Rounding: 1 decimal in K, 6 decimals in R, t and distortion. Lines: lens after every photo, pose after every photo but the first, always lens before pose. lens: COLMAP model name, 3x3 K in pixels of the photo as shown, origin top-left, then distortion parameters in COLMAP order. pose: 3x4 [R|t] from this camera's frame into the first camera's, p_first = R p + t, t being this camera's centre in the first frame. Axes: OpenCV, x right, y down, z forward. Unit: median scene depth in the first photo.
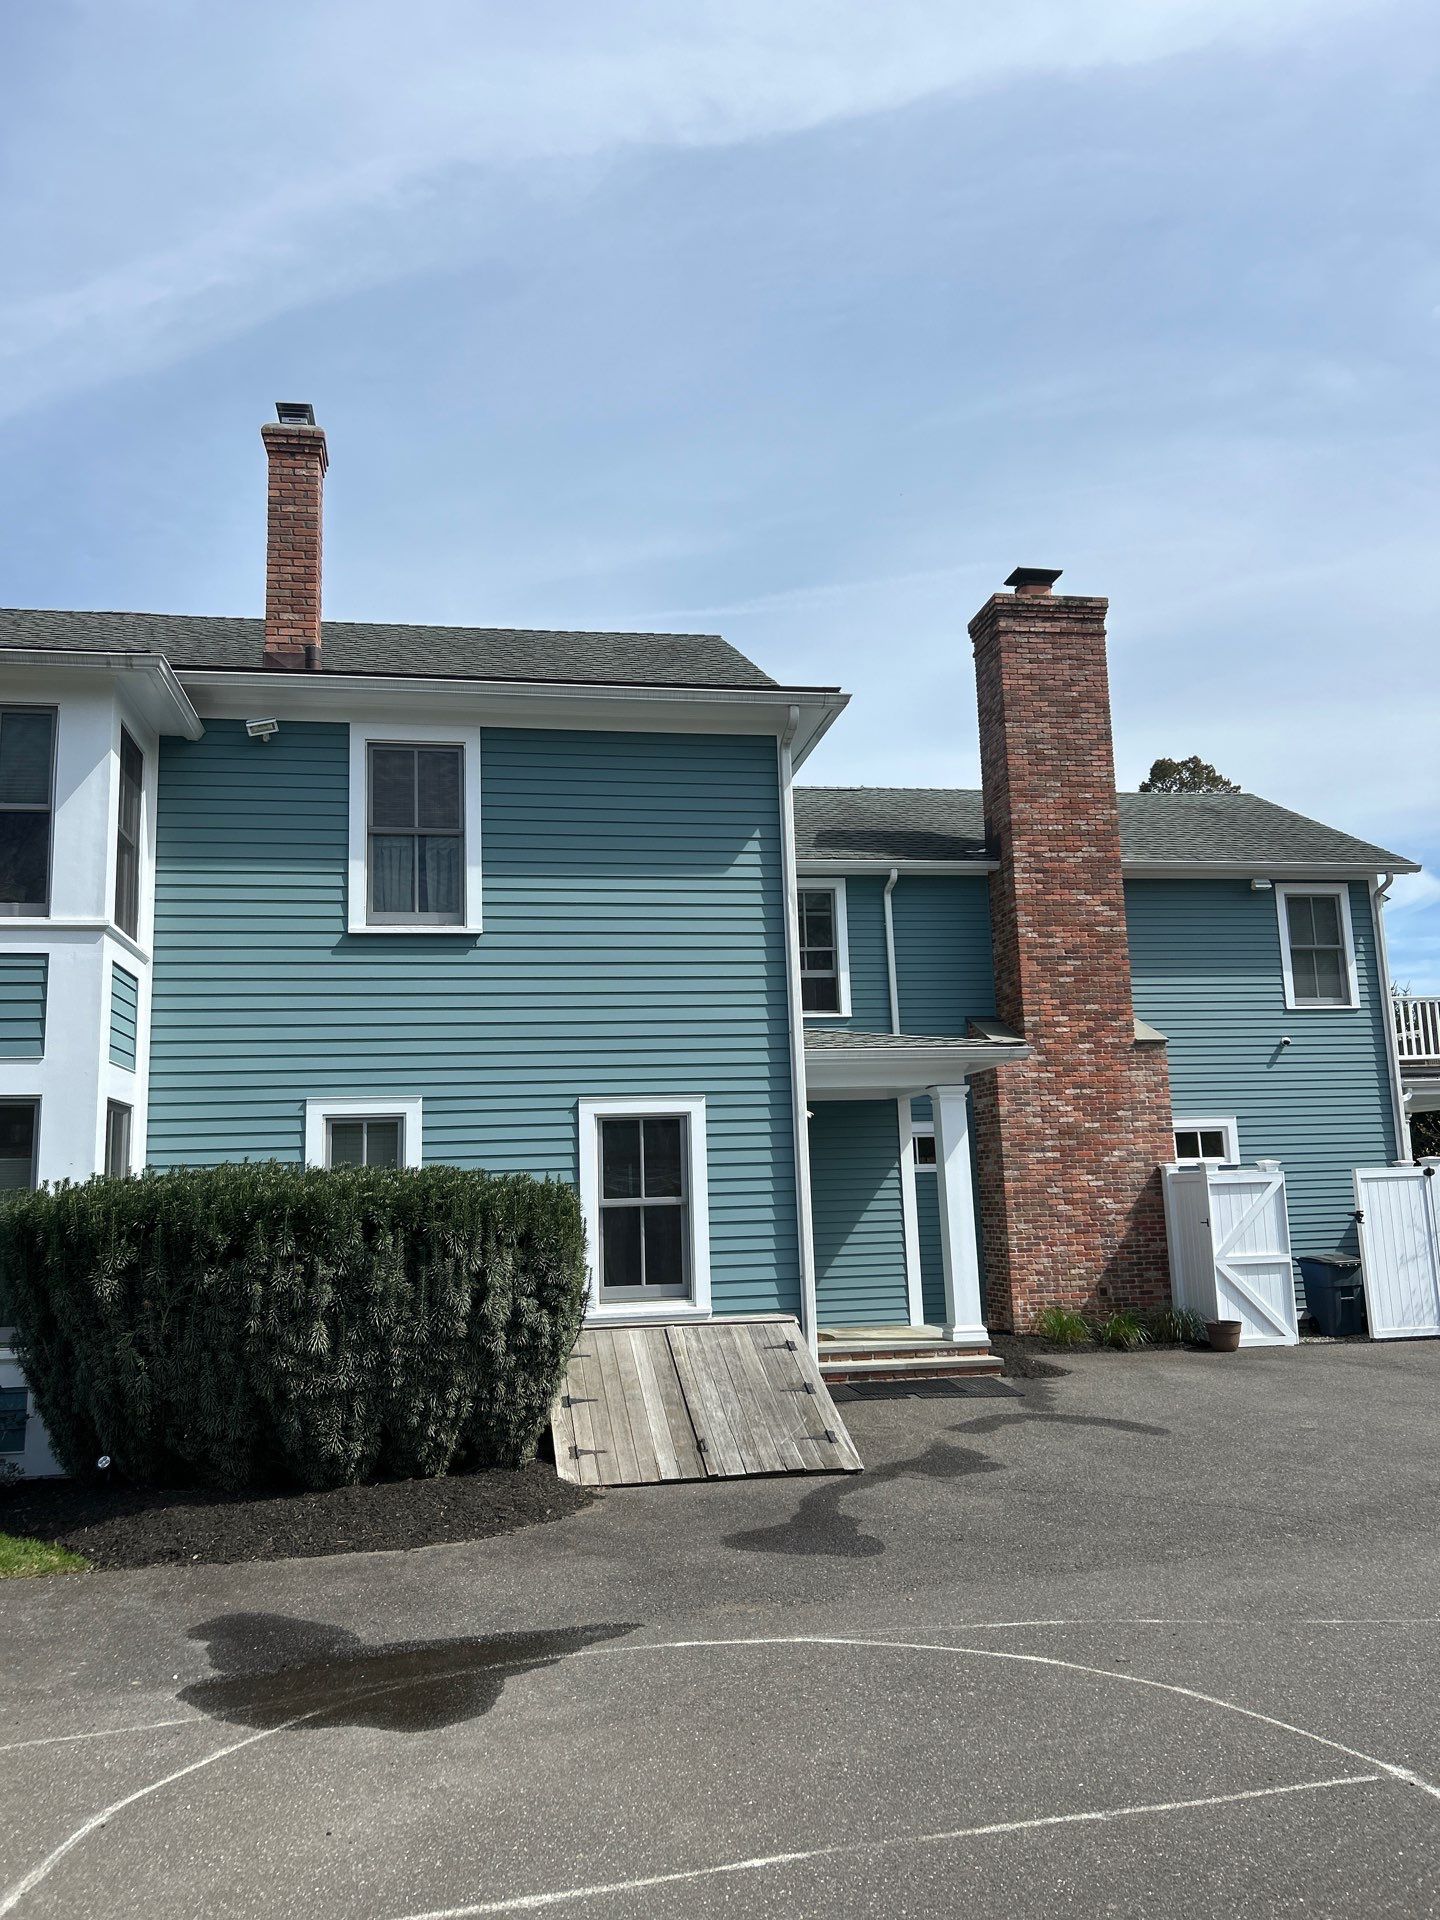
lens RADIAL K [[1351.2, 0, 660.0], [0, 1351.2, 996.5], [0, 0, 1]] dist [0.048004, -0.048859]
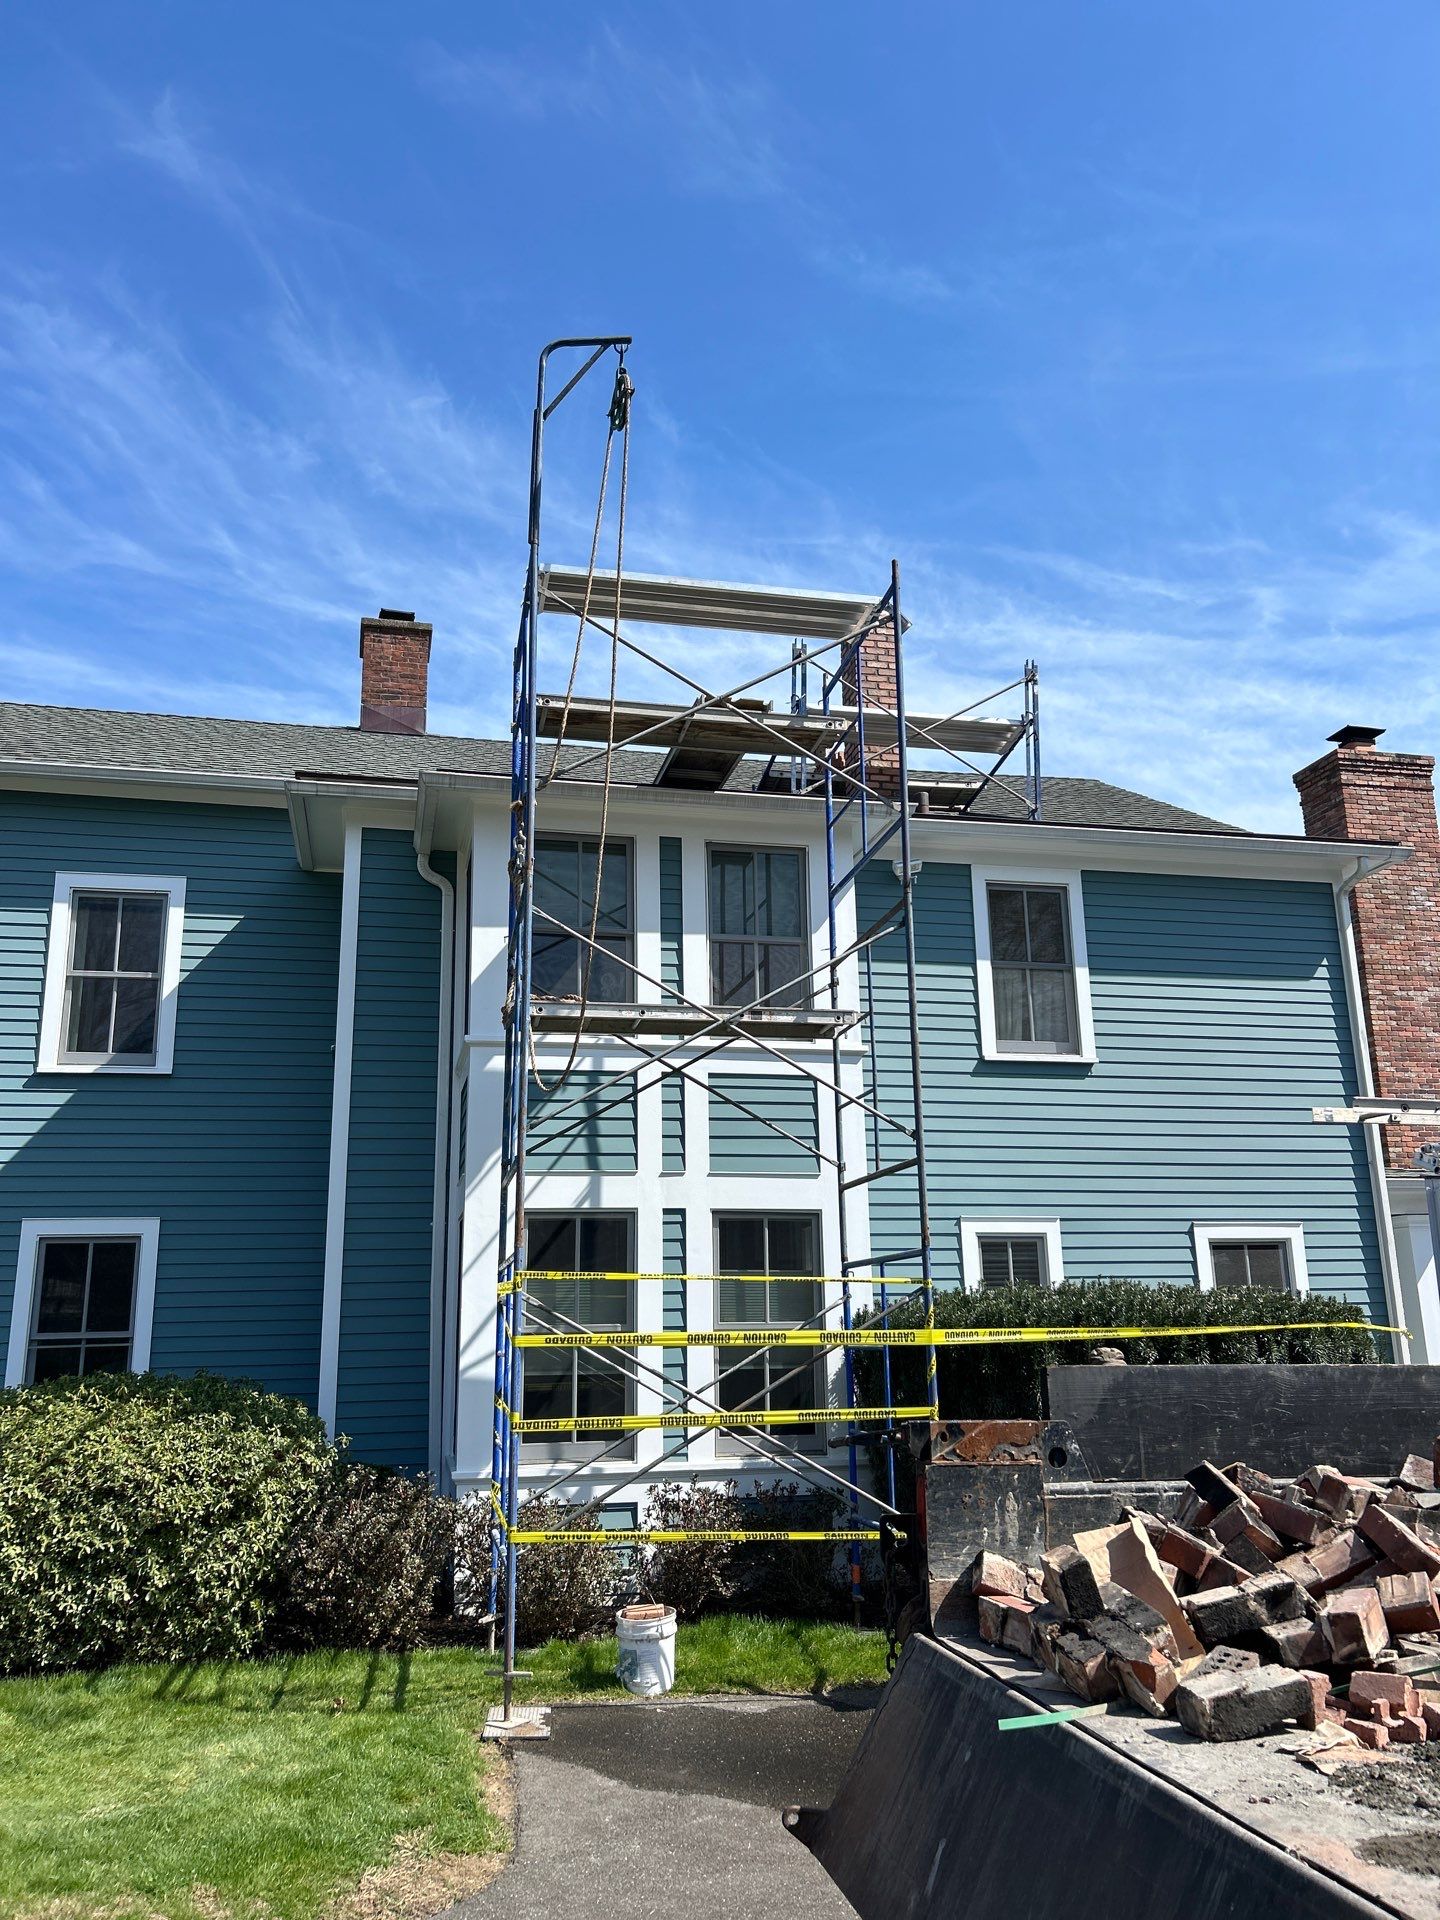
lens RADIAL K [[1351.2, 0, 660.0], [0, 1351.2, 996.5], [0, 0, 1]] dist [0.048004, -0.048859]
pose [[0.998790, 0.028161, 0.040323, -0.516471], [-0.024900, 0.996547, -0.079213, -0.005810], [-0.042415, 0.078113, 0.996042, -0.051832]]
